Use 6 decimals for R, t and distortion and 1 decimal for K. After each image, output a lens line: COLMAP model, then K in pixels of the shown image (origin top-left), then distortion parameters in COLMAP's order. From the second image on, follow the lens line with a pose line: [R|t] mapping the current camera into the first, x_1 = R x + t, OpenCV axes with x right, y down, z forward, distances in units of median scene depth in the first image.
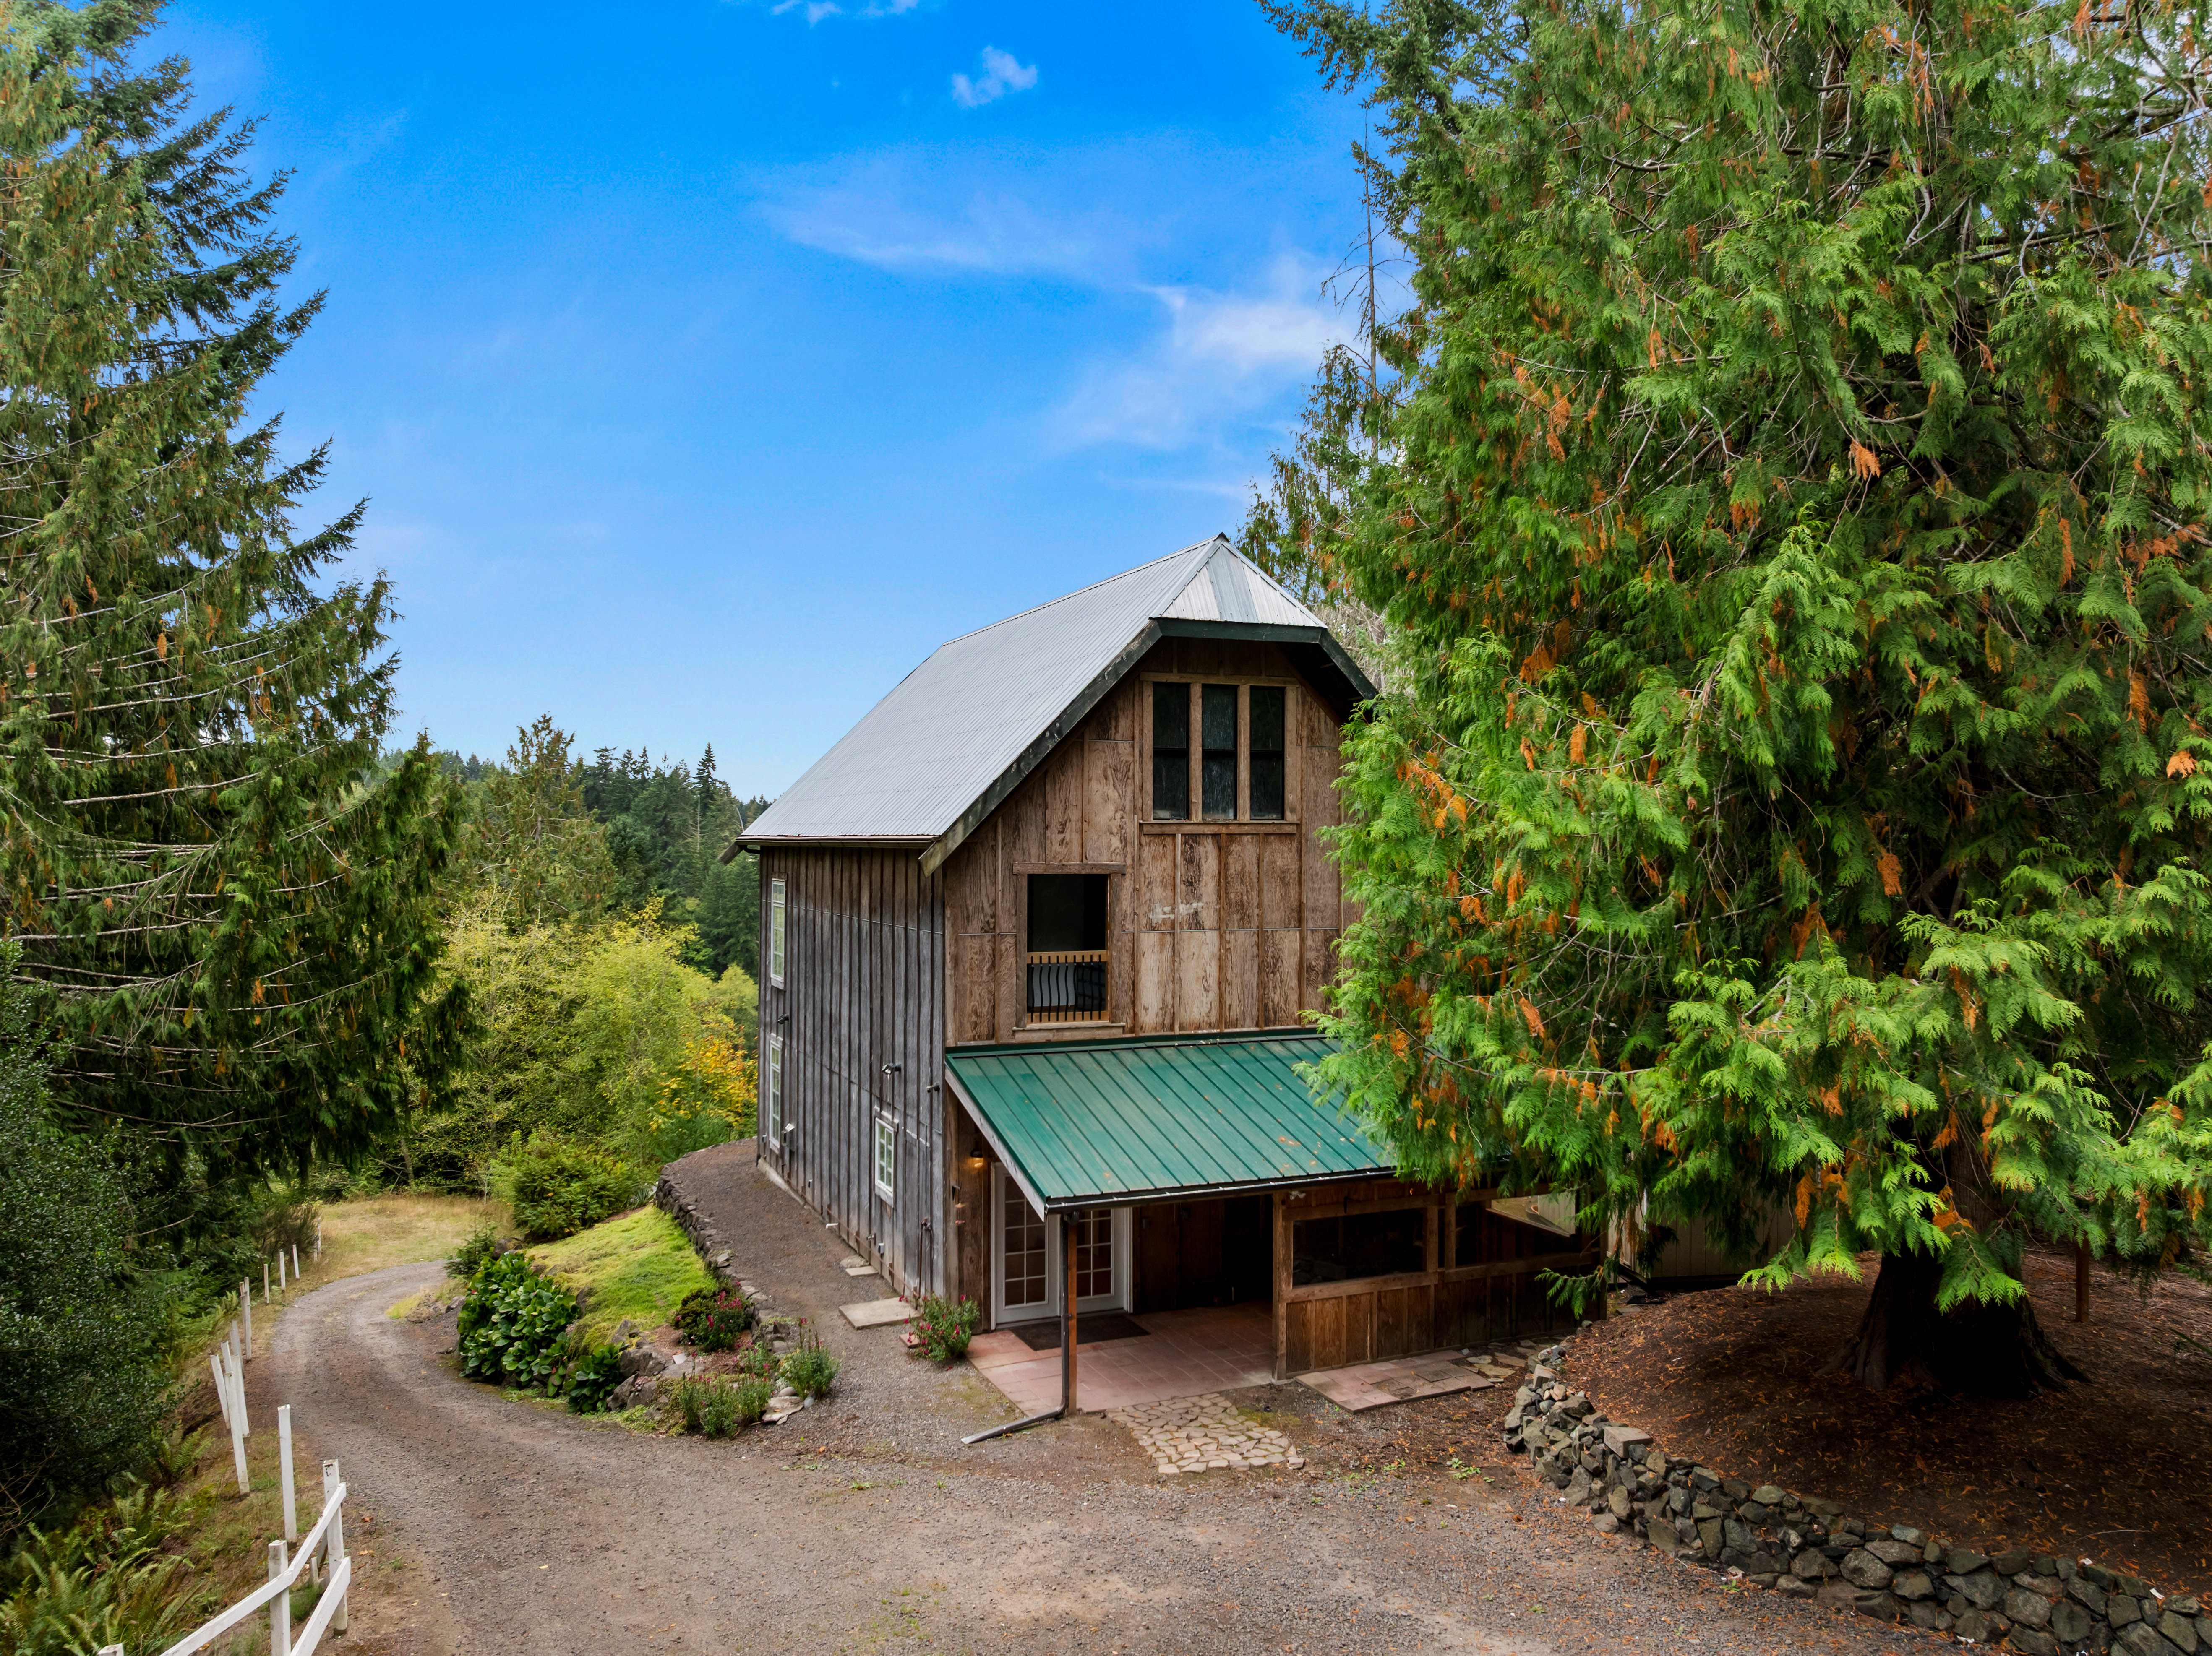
lens RADIAL K [[1524.5, 0, 1127.4], [0, 1524.5, 837.8], [0, 0, 1]] dist [-0.019397, -0.003304]
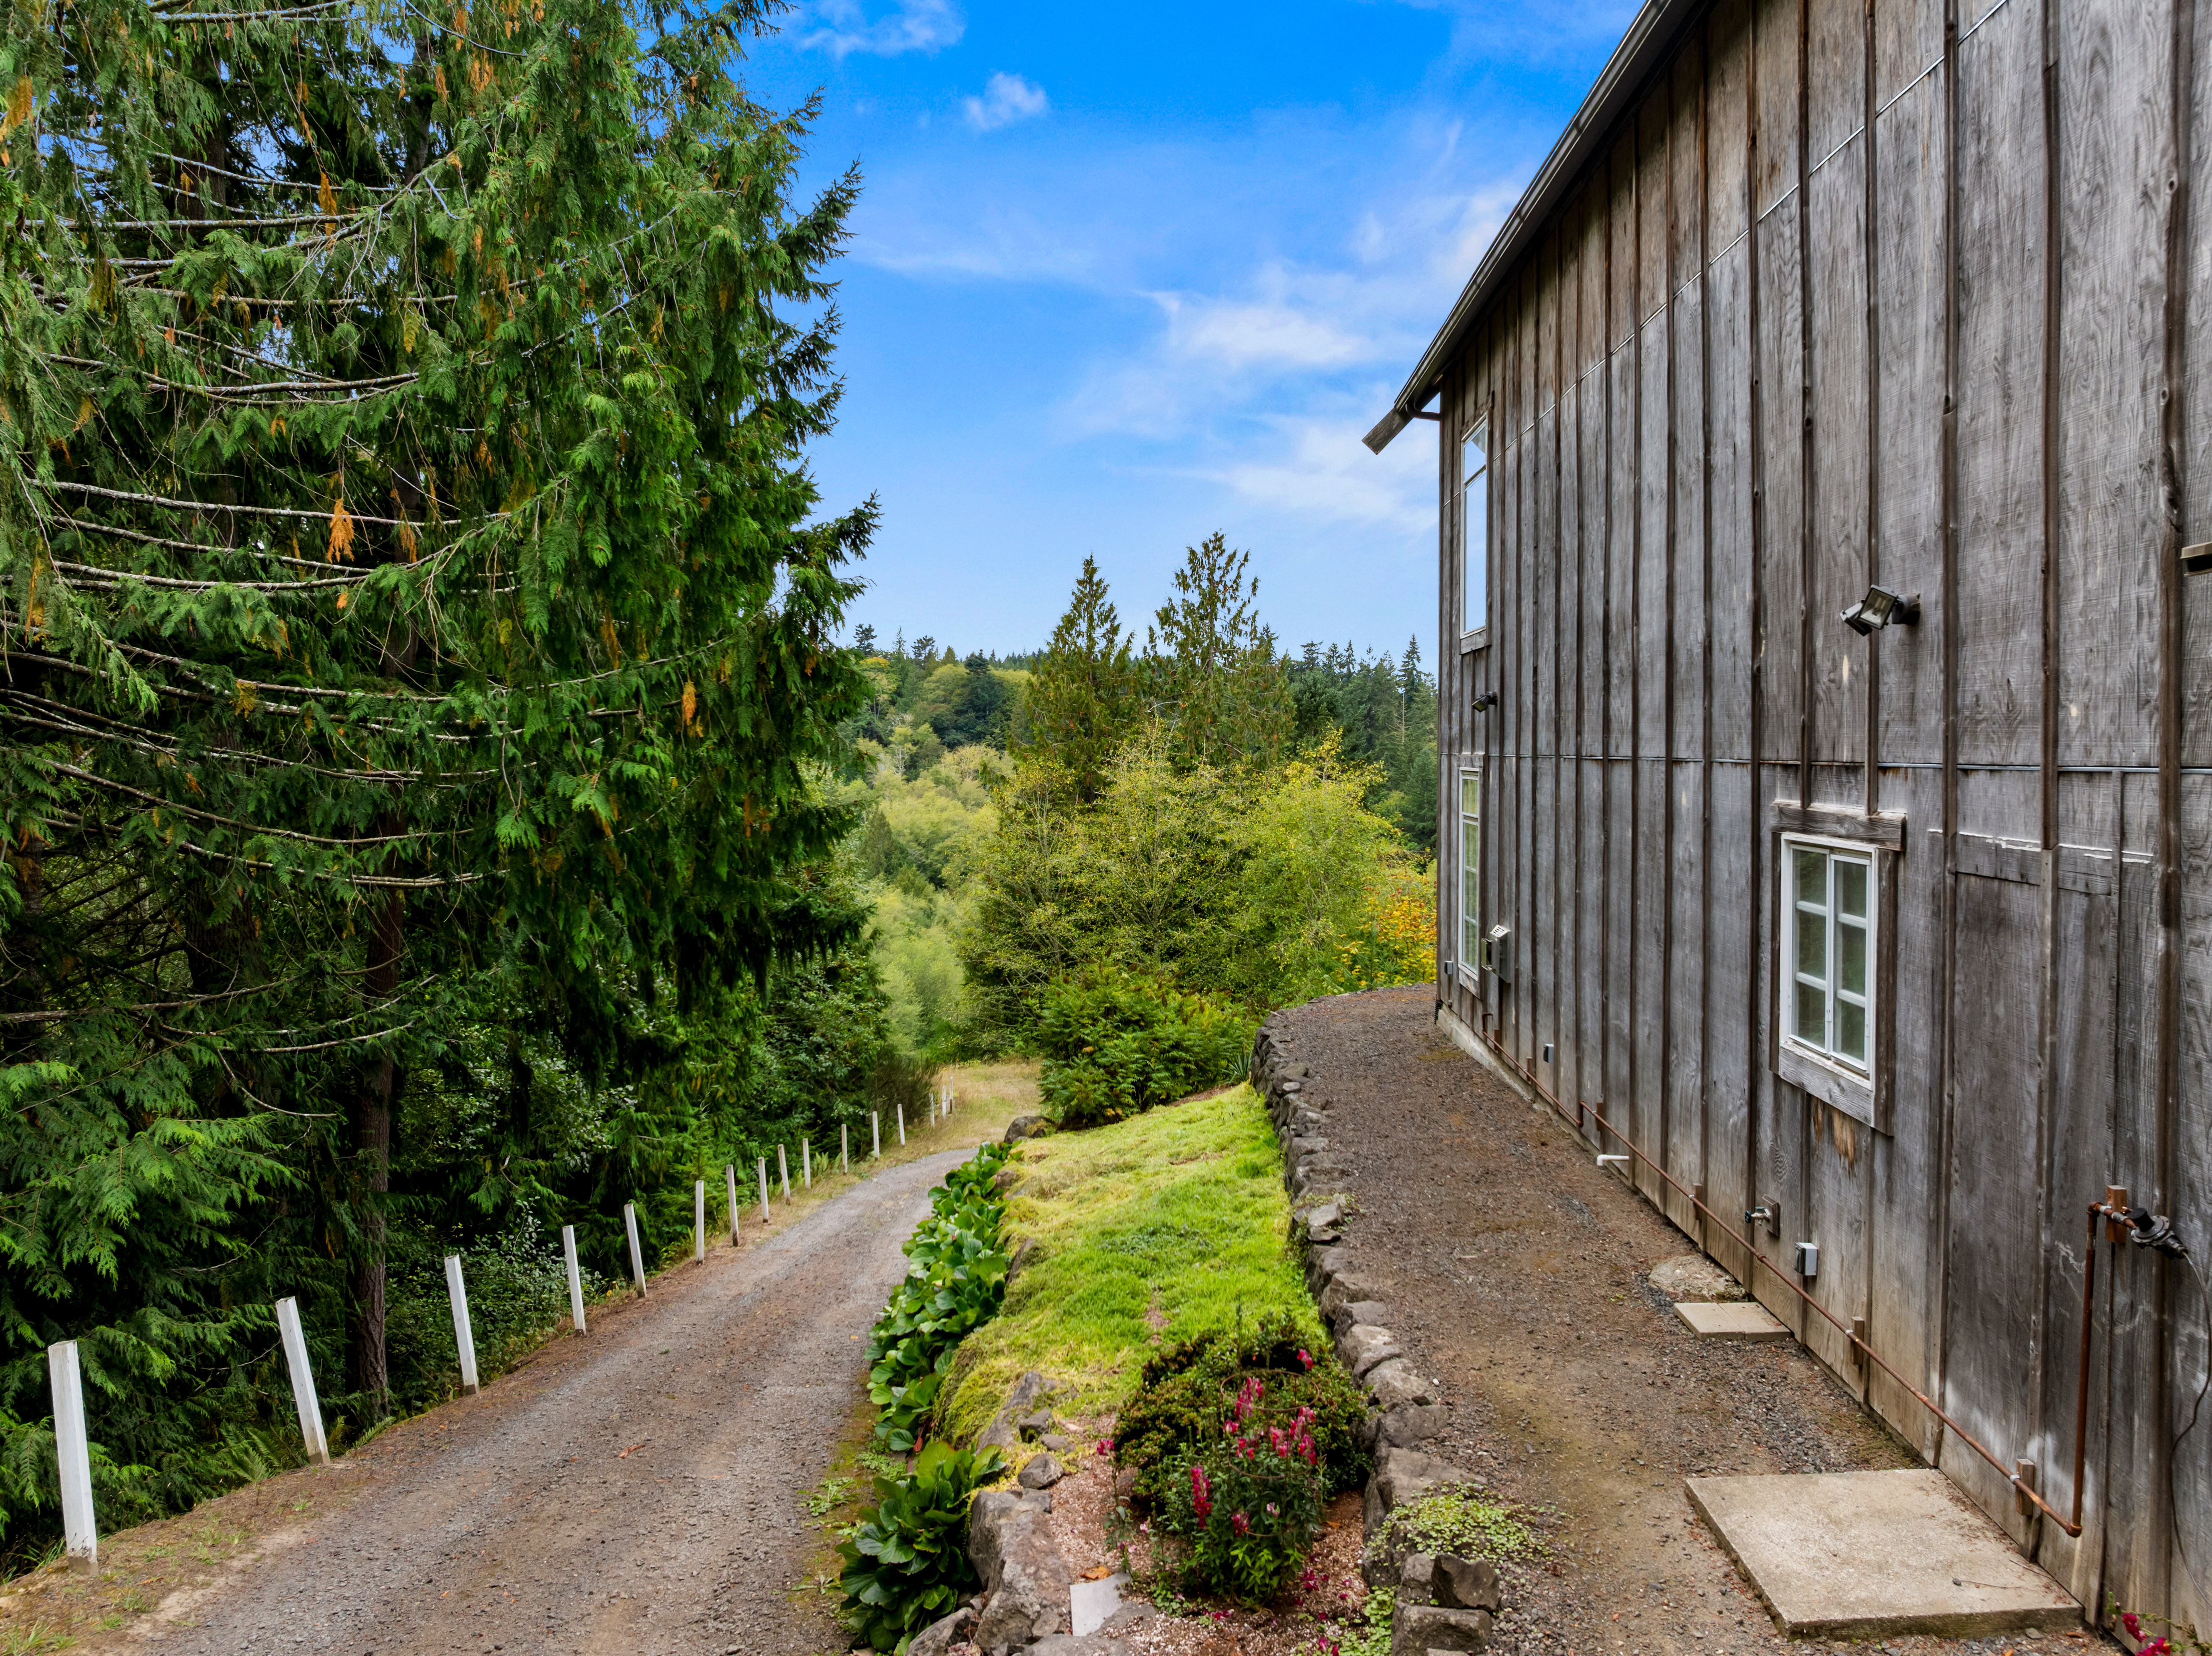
lens RADIAL K [[1524.5, 0, 1118.1], [0, 1524.5, 808.5], [0, 0, 1]] dist [-0.019397, -0.003304]
pose [[0.895059, 0.005443, -0.445914, -0.114481], [0.012960, 0.999186, 0.038210, 0.127506], [0.445758, -0.039980, 0.894260, 0.513347]]
